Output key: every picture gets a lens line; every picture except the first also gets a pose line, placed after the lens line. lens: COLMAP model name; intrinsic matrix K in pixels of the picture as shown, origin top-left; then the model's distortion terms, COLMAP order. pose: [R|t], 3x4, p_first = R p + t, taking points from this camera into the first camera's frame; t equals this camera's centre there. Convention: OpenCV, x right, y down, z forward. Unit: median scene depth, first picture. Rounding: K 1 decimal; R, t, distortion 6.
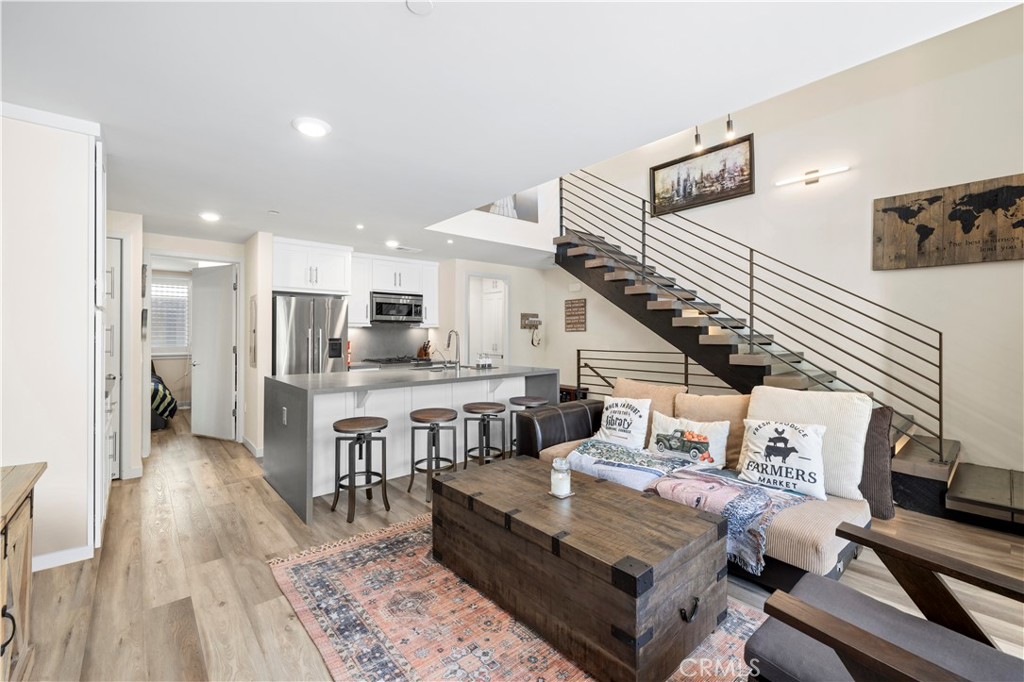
lens RADIAL K [[425.1, 0, 506.5], [0, 425.1, 337.1], [0, 0, 1]] dist [-0.003371, -0.000232]
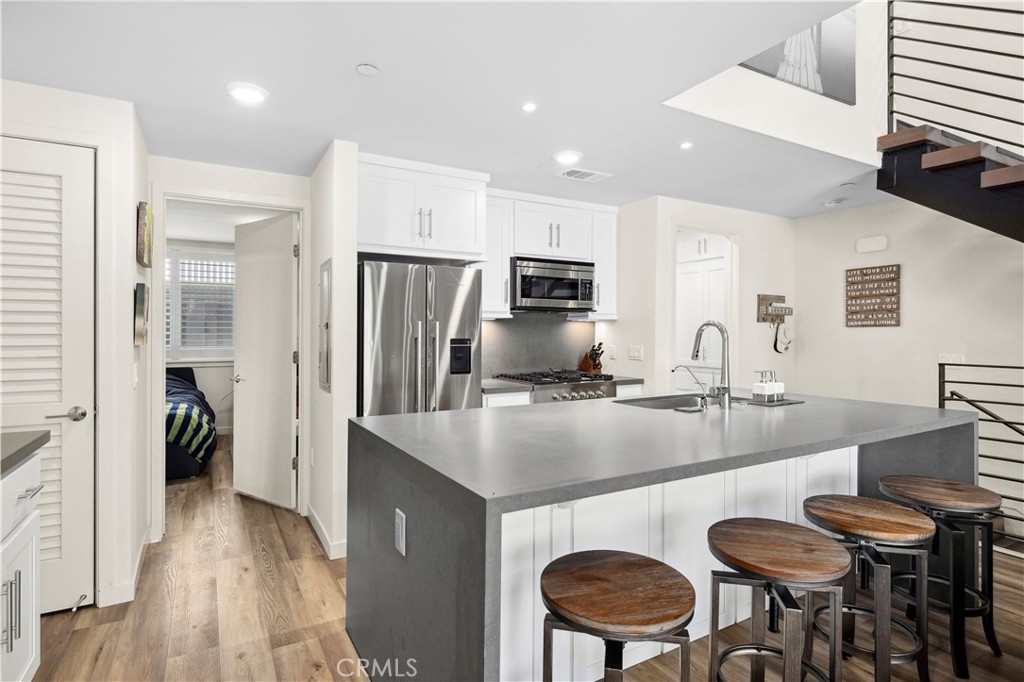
lens RADIAL K [[533.5, 0, 514.4], [0, 533.5, 337.8], [0, 0, 1]] dist [-0.002654, -0.000672]
pose [[0.981960, 0.002932, -0.189067, -0.184307], [-0.002190, 0.999989, 0.004132, -0.000929], [0.189077, -0.003644, 0.981956, 0.301561]]
